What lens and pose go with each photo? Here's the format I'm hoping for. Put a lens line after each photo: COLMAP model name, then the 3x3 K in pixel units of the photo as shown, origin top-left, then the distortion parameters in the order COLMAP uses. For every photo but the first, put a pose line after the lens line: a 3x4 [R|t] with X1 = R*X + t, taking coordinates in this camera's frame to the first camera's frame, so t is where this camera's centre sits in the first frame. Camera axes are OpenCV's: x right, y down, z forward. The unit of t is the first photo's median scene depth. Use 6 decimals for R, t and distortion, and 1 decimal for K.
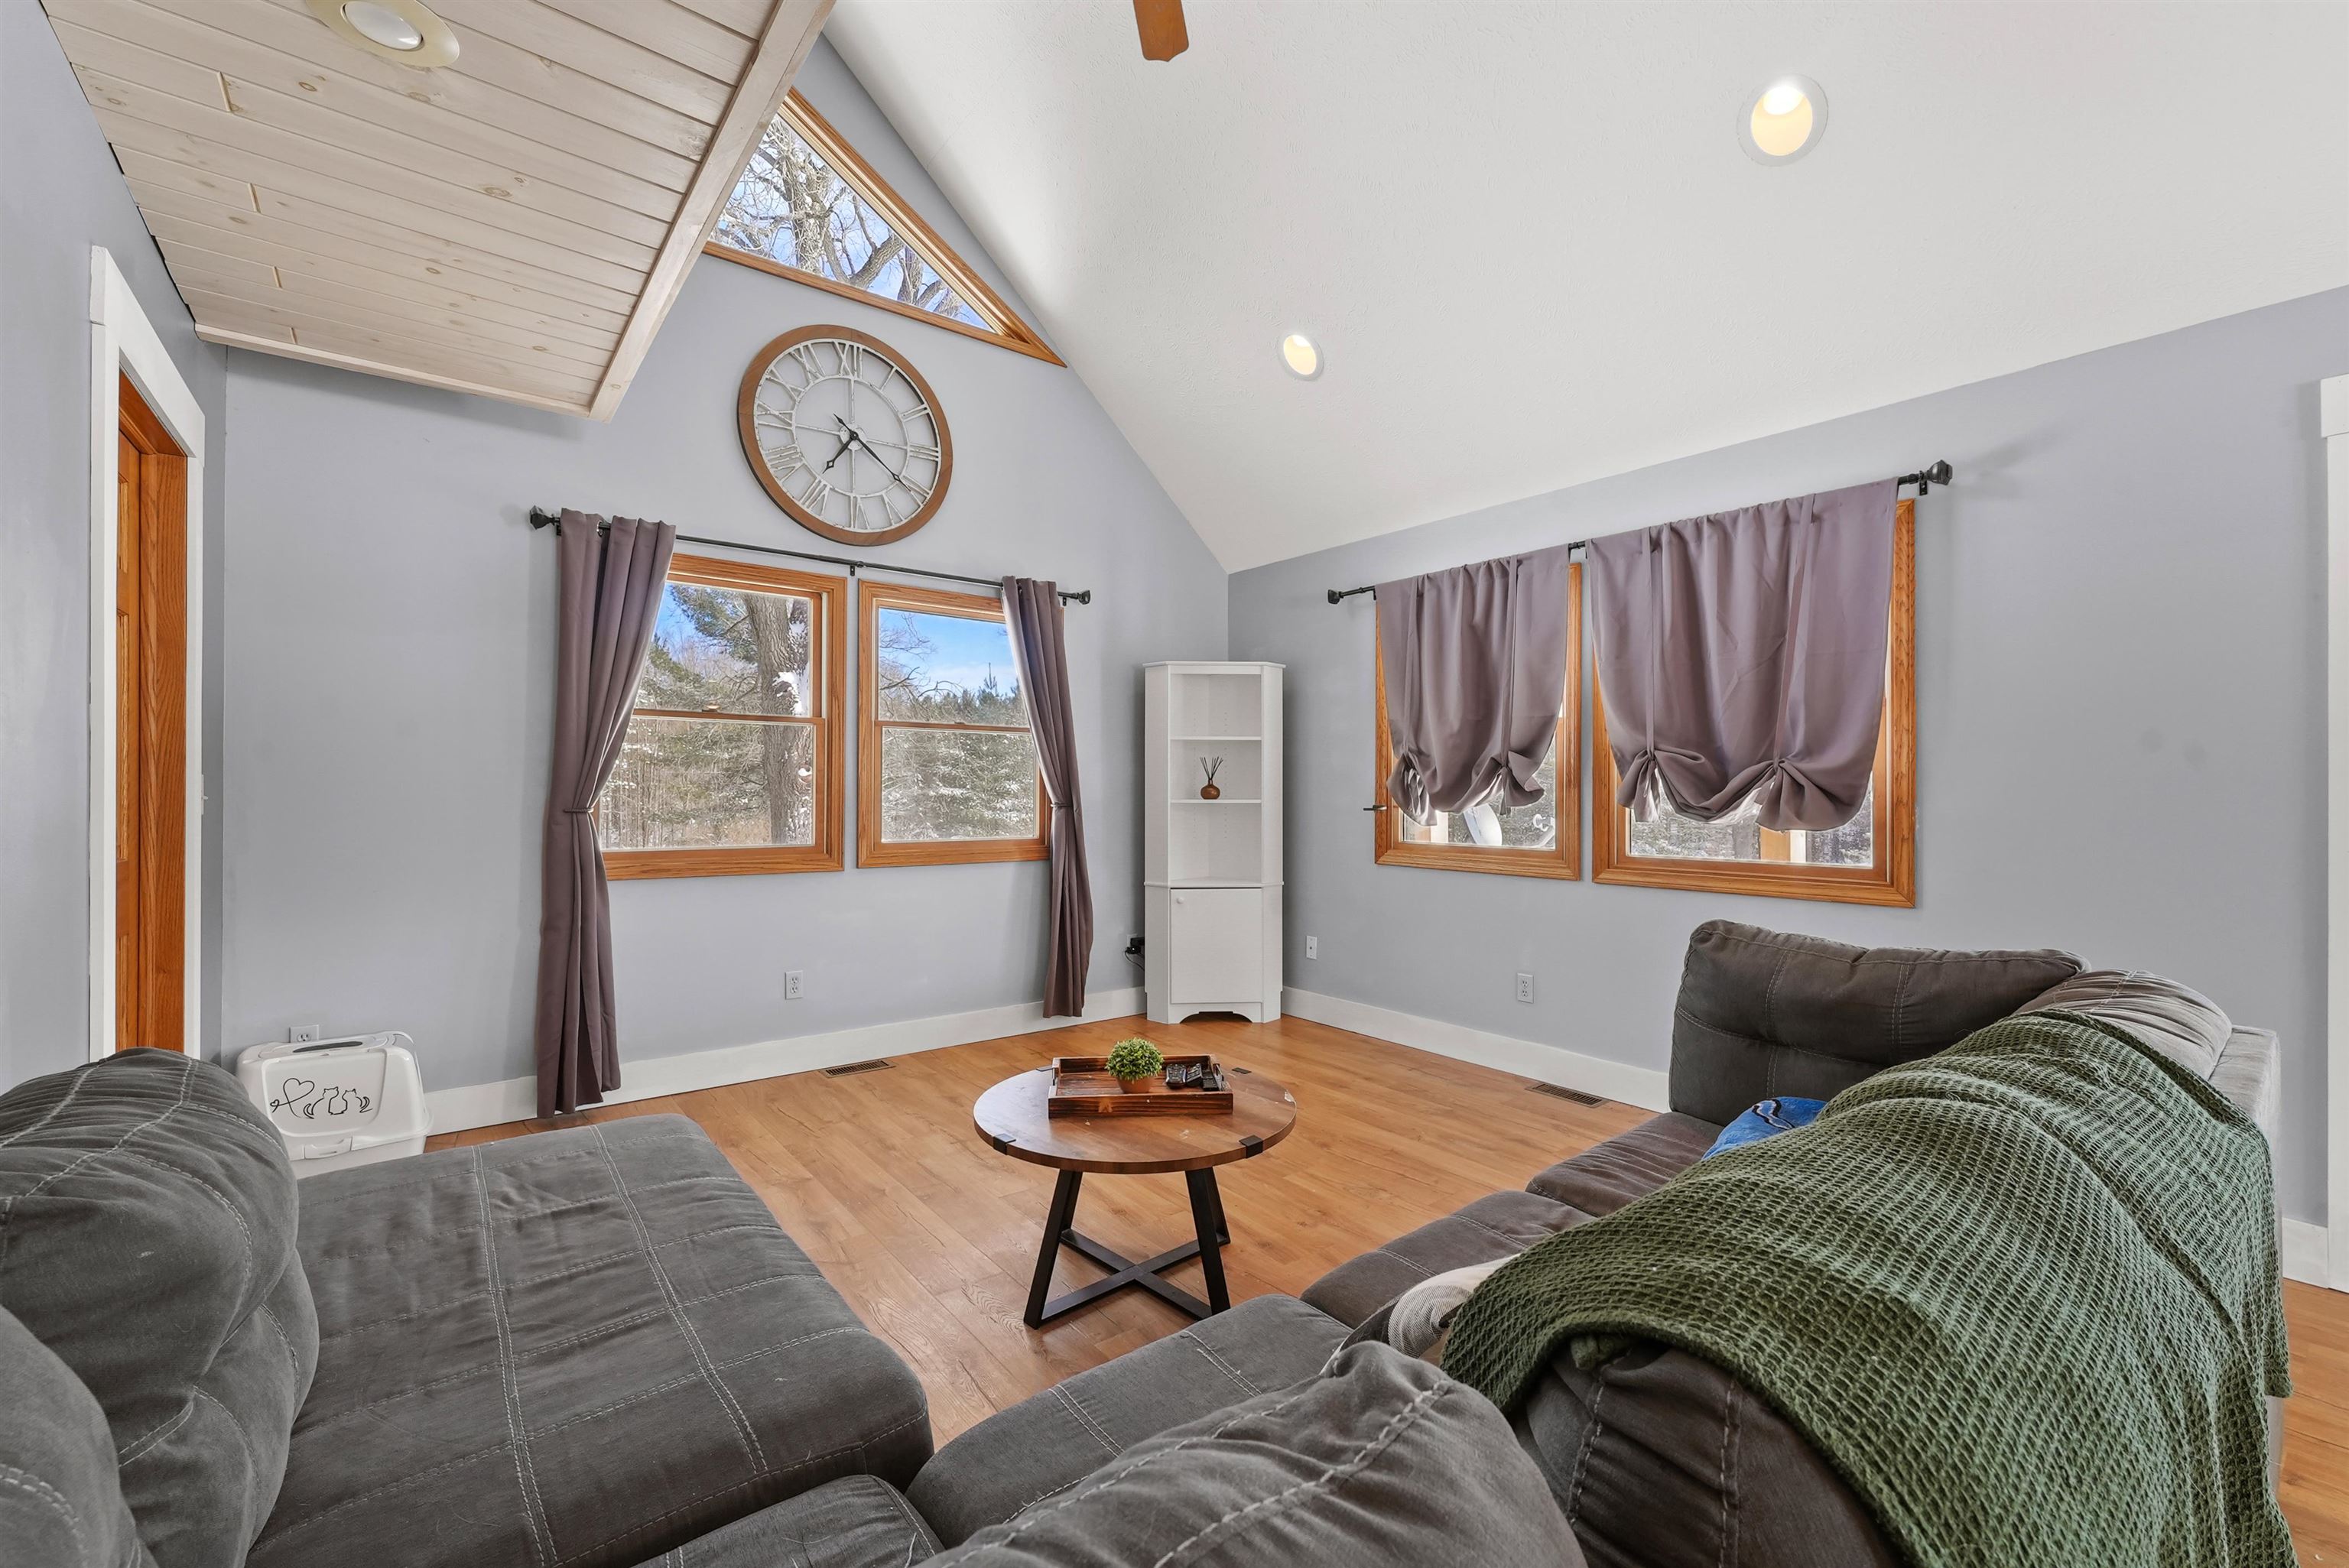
lens RADIAL K [[969.3, 0, 1164.6], [0, 969.3, 775.4], [0, 0, 1]] dist [-0.002586, -0.000160]
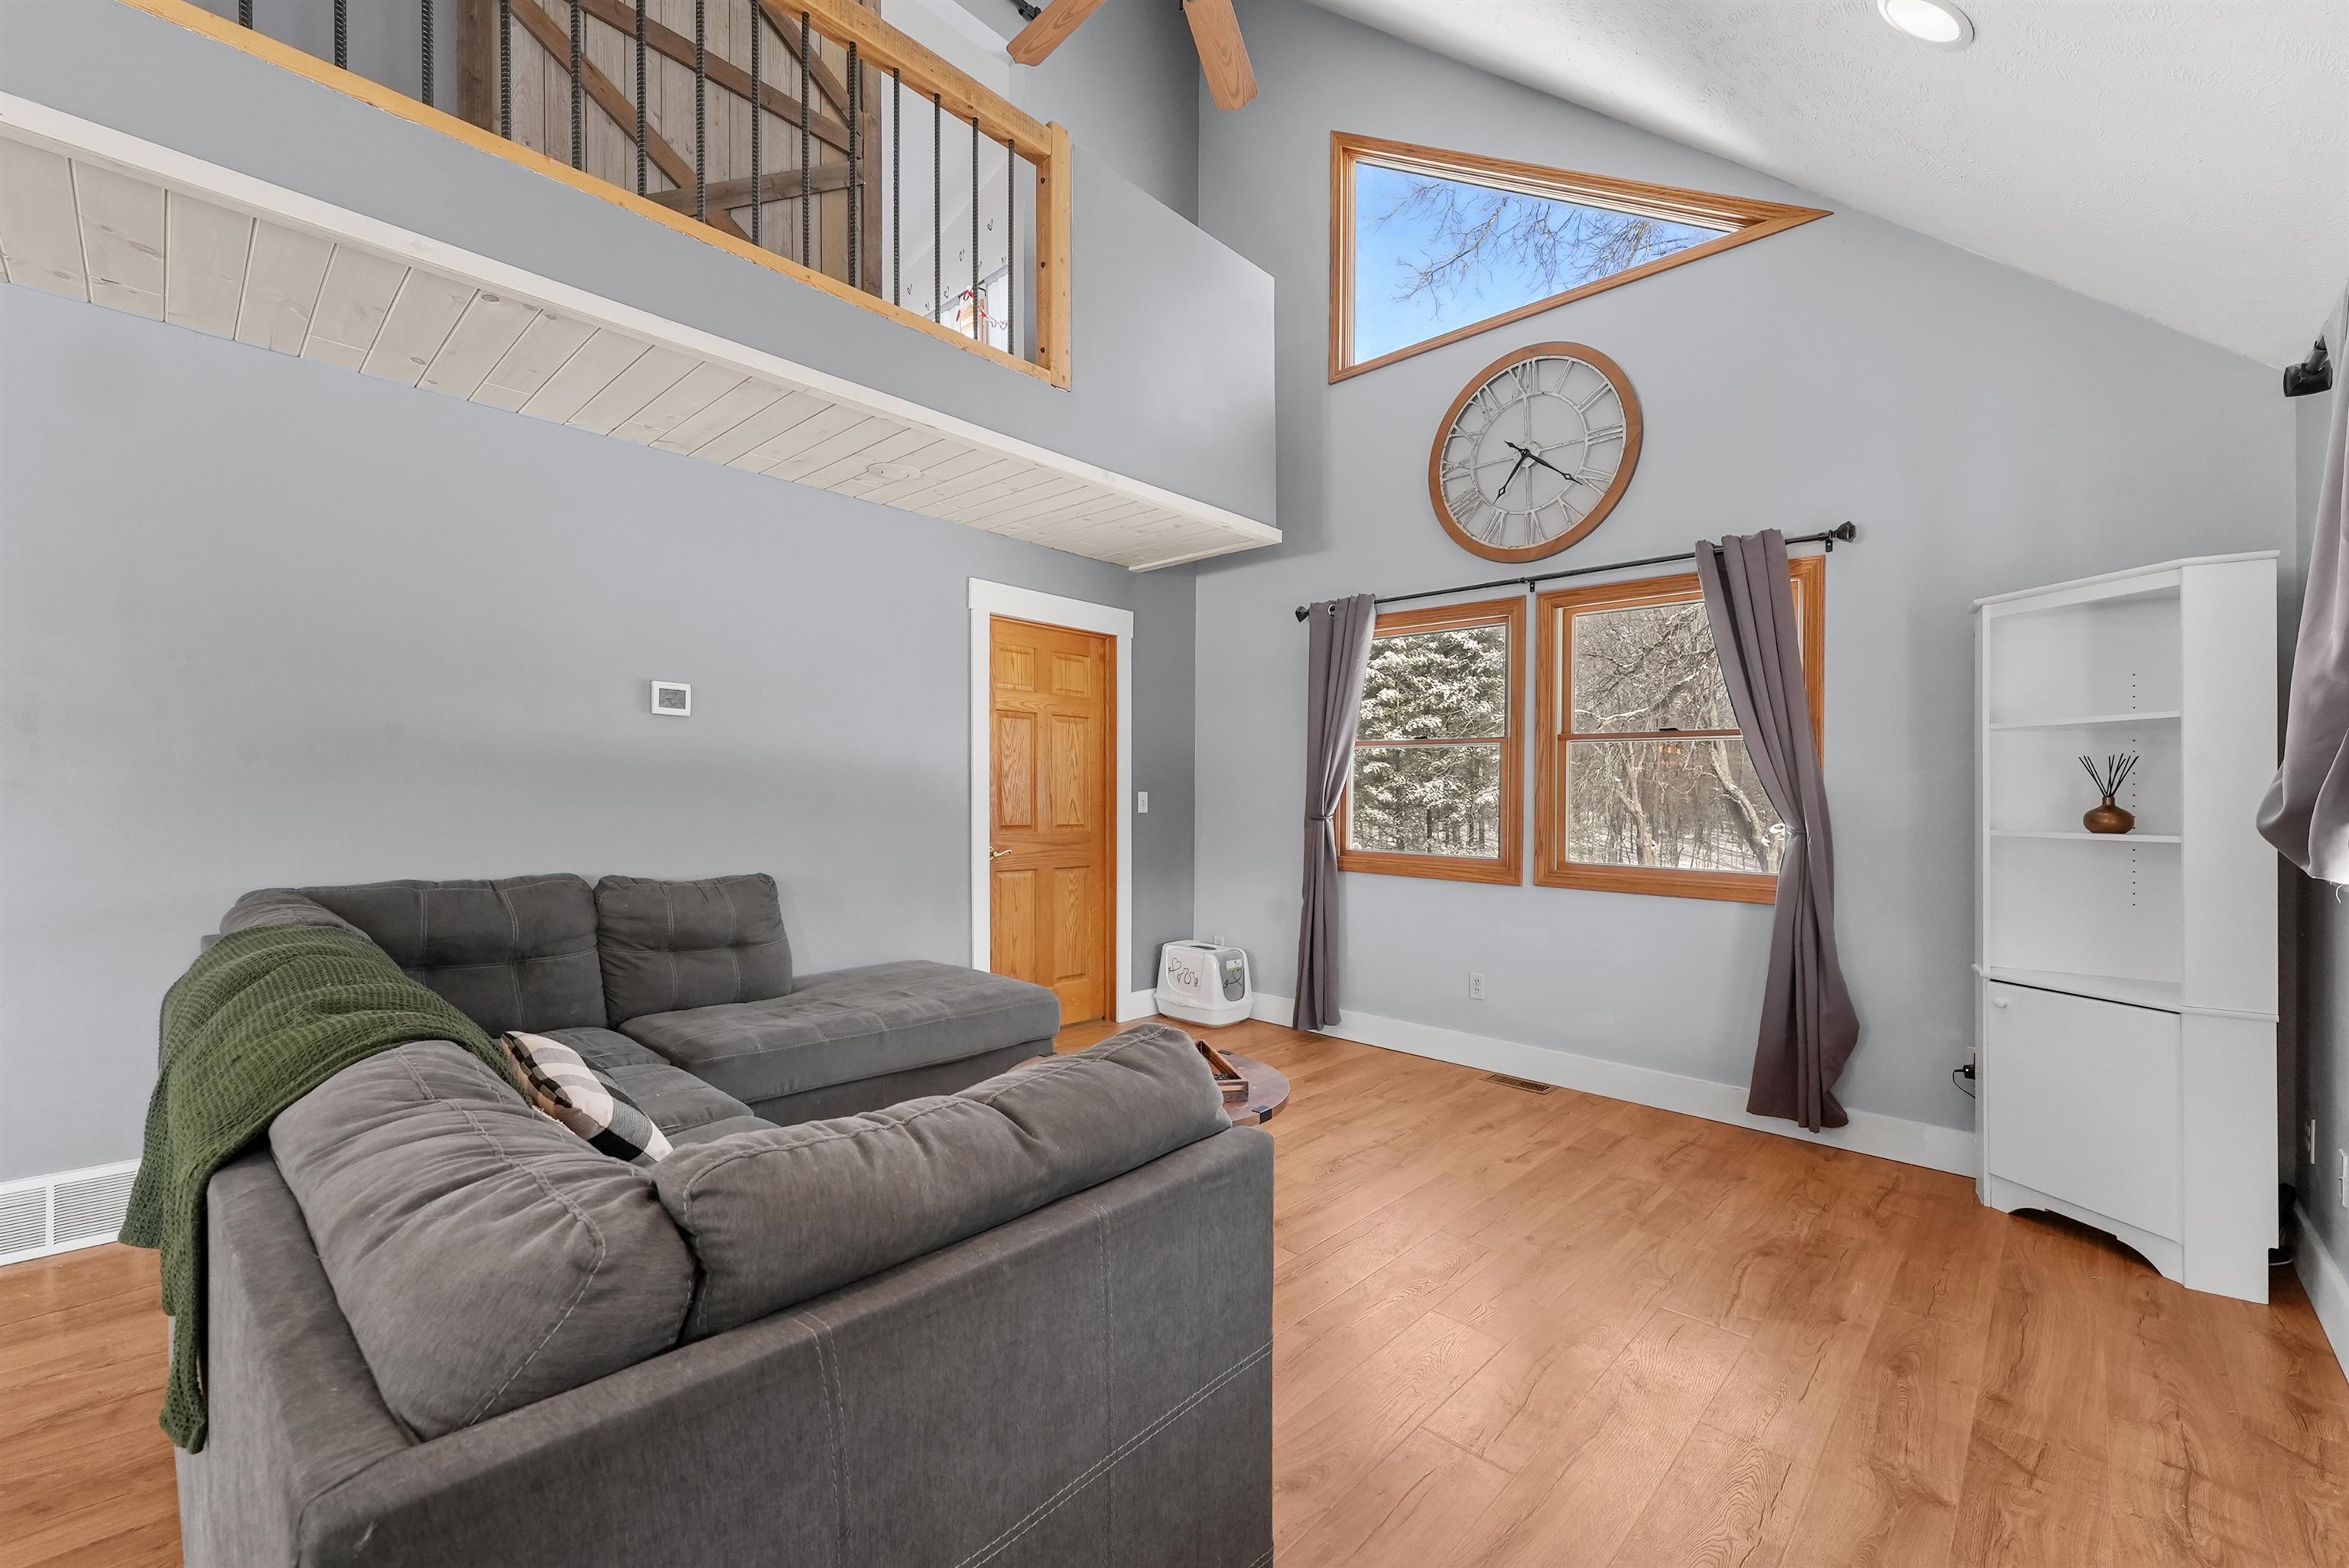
lens RADIAL K [[943.9, 0, 1165.2], [0, 943.9, 796.3], [0, 0, 1]] dist [0.004591, 0.000372]
pose [[0.159131, -0.000140, -0.987257, 0.582886], [0.000749, 1.000000, -0.000021, 0.004442], [0.987257, -0.000736, 0.159131, 0.474639]]
